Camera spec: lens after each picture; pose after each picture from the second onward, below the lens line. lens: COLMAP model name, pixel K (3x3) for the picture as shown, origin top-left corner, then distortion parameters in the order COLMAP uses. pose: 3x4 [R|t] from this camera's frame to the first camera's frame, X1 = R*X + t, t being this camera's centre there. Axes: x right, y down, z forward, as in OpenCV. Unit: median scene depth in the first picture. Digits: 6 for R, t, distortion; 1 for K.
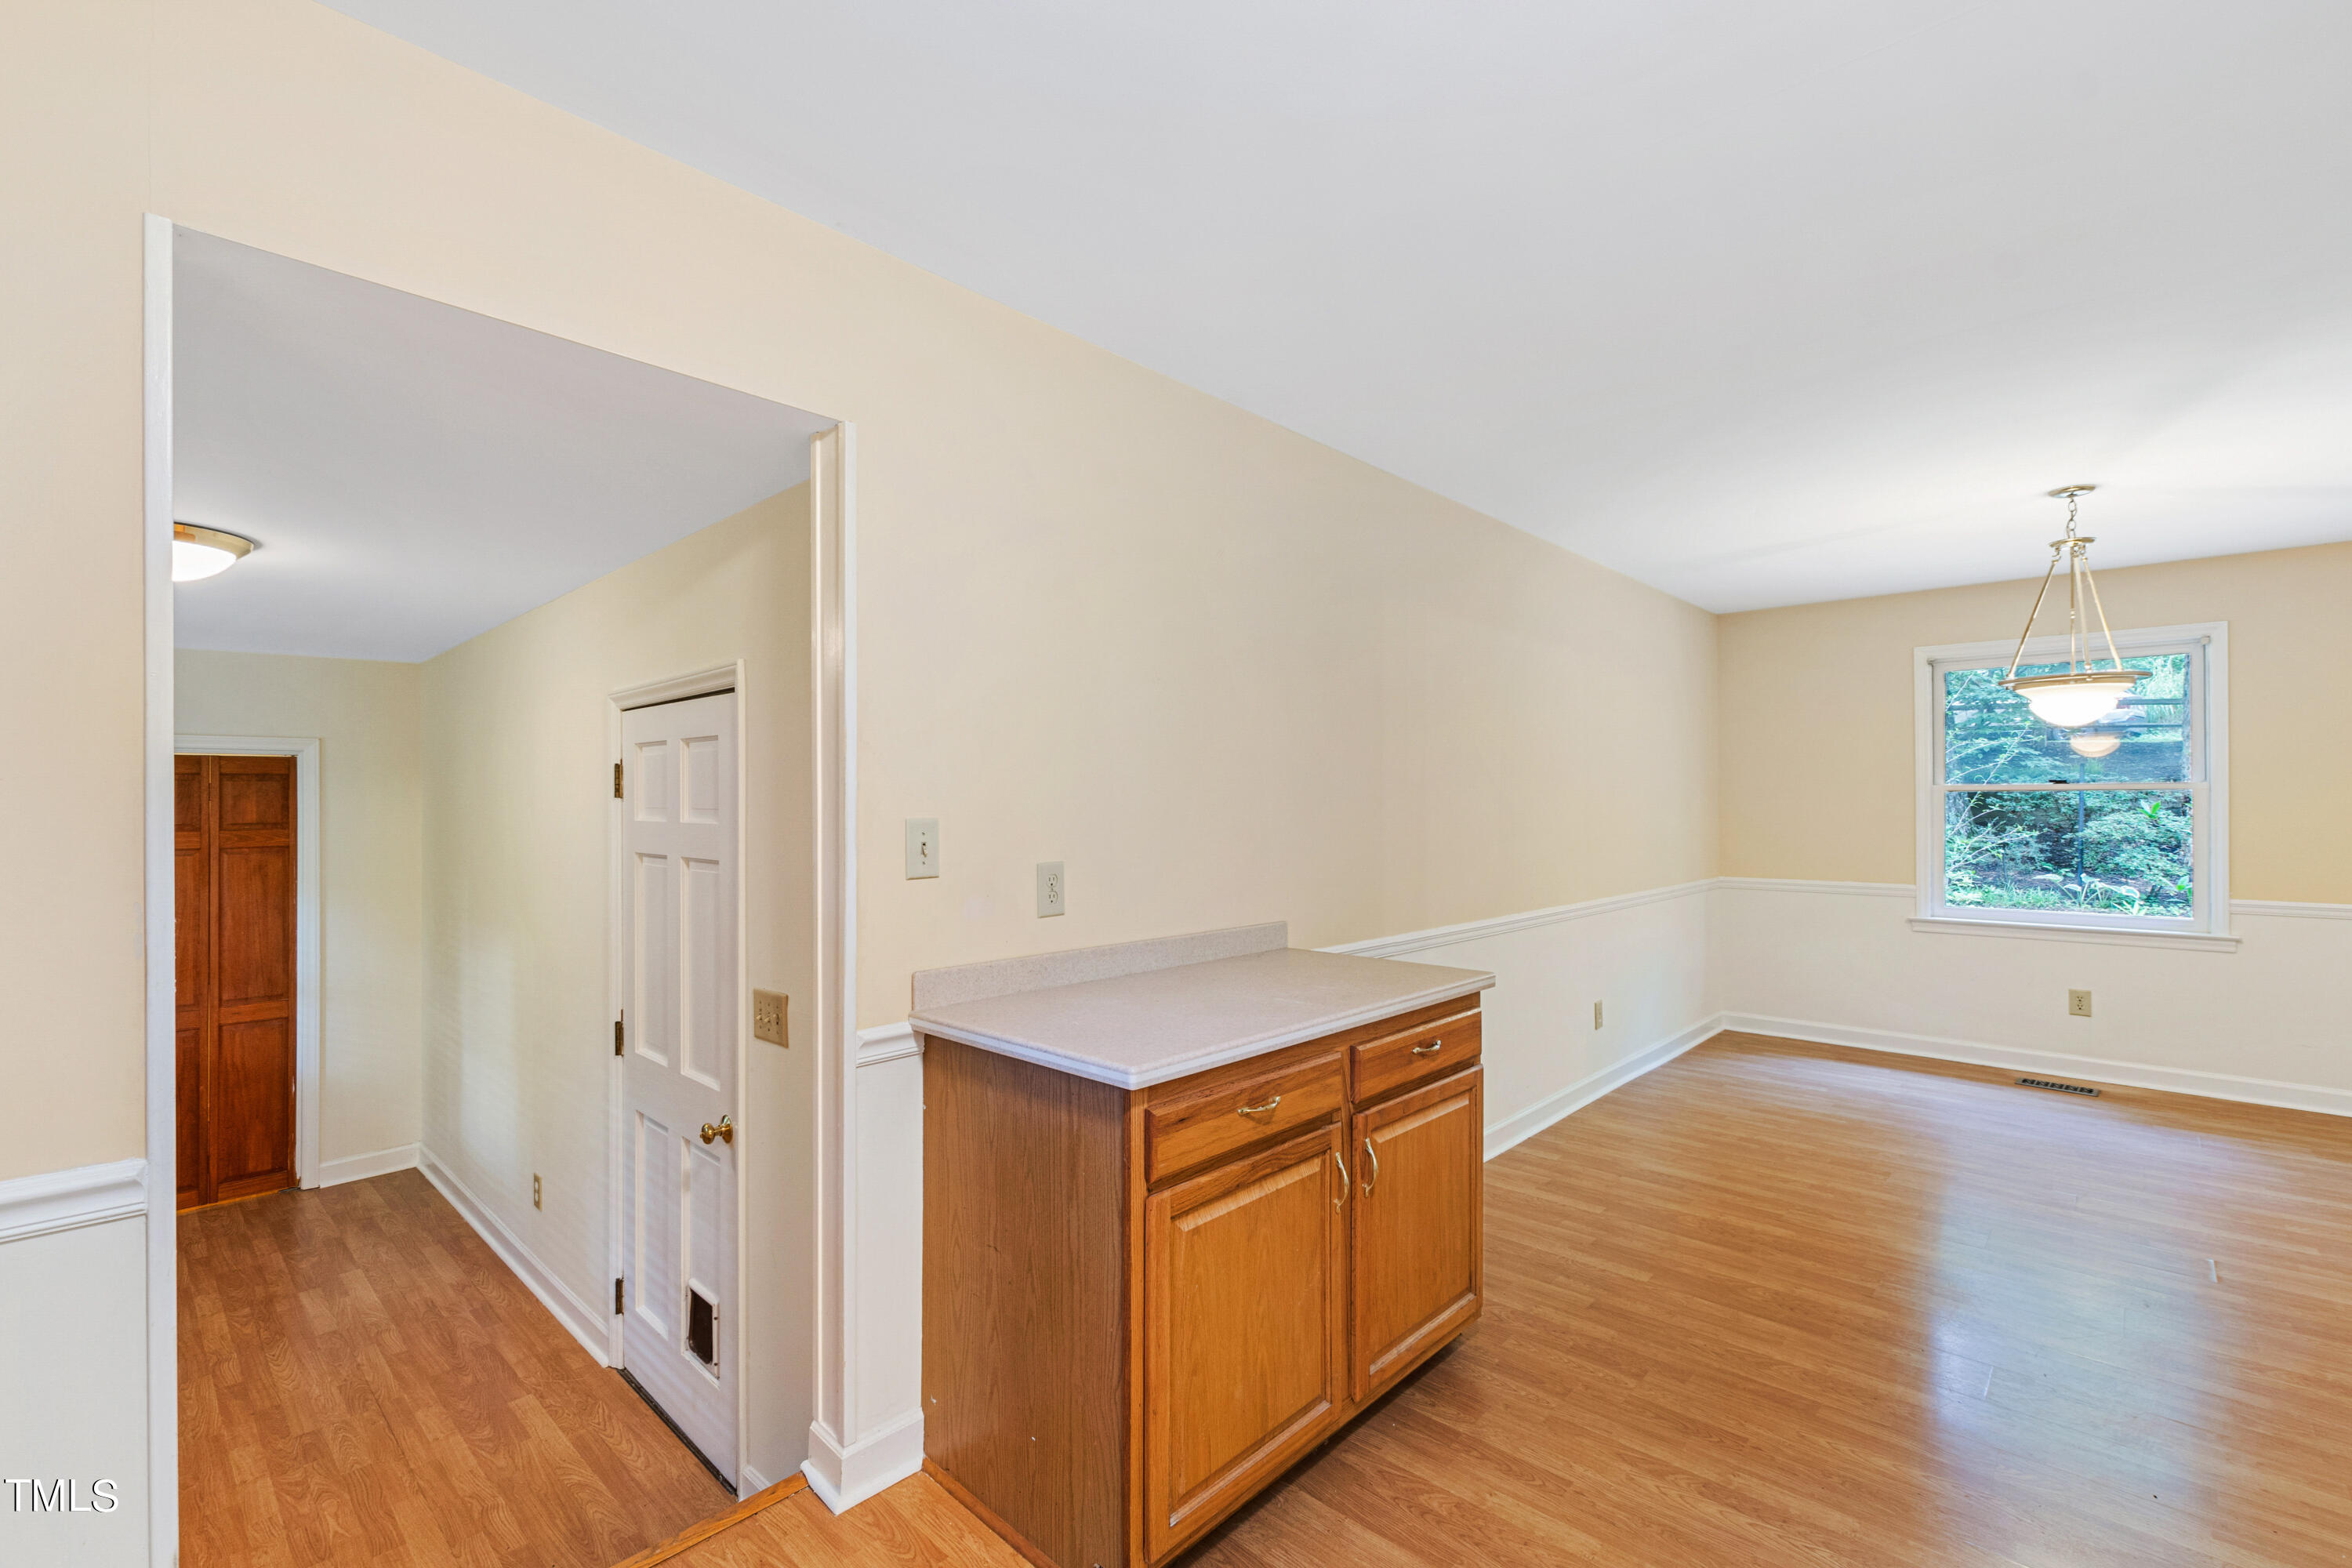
lens RADIAL K [[1021.8, 0, 1160.6], [0, 1021.8, 788.4], [0, 0, 1]] dist [0.003056, -0.002212]
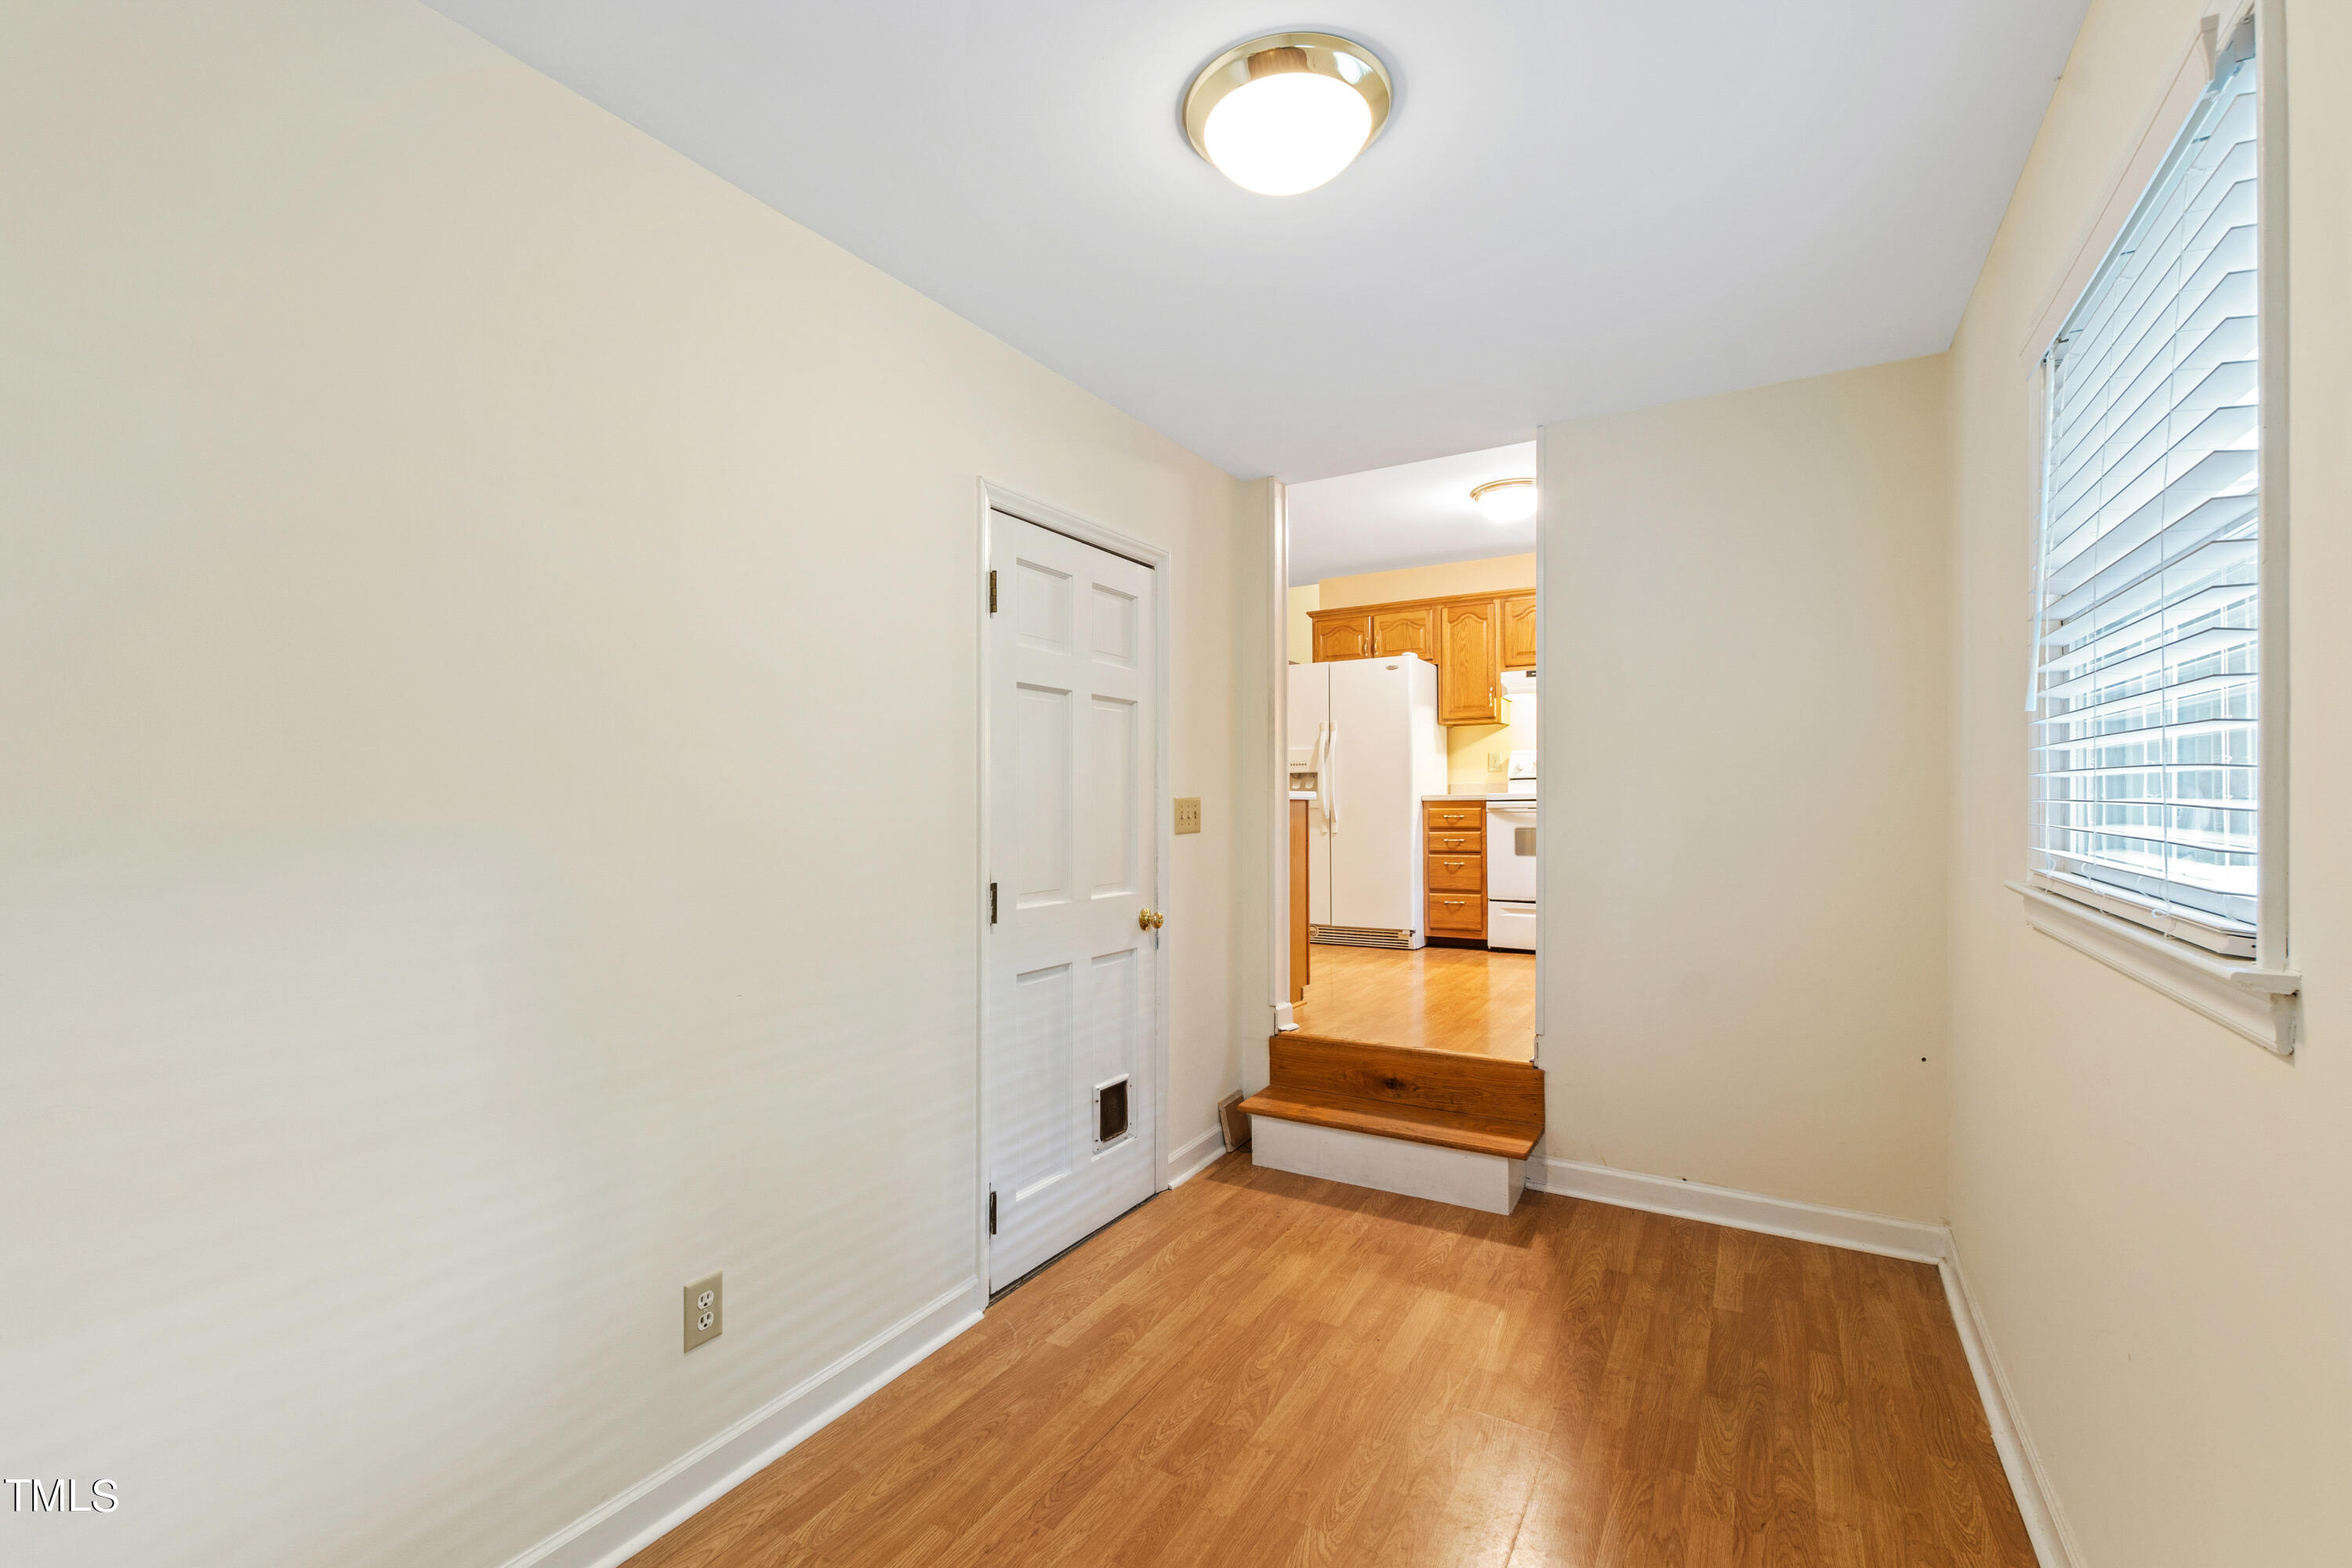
lens RADIAL K [[1021.8, 0, 1167.8], [0, 1021.8, 803.5], [0, 0, 1]] dist [0.003056, -0.002212]
pose [[-0.233572, 0.006210, 0.972320, -0.970403], [-0.007279, 0.999940, -0.008135, 0.120324], [-0.972312, -0.008978, -0.233513, 0.749376]]
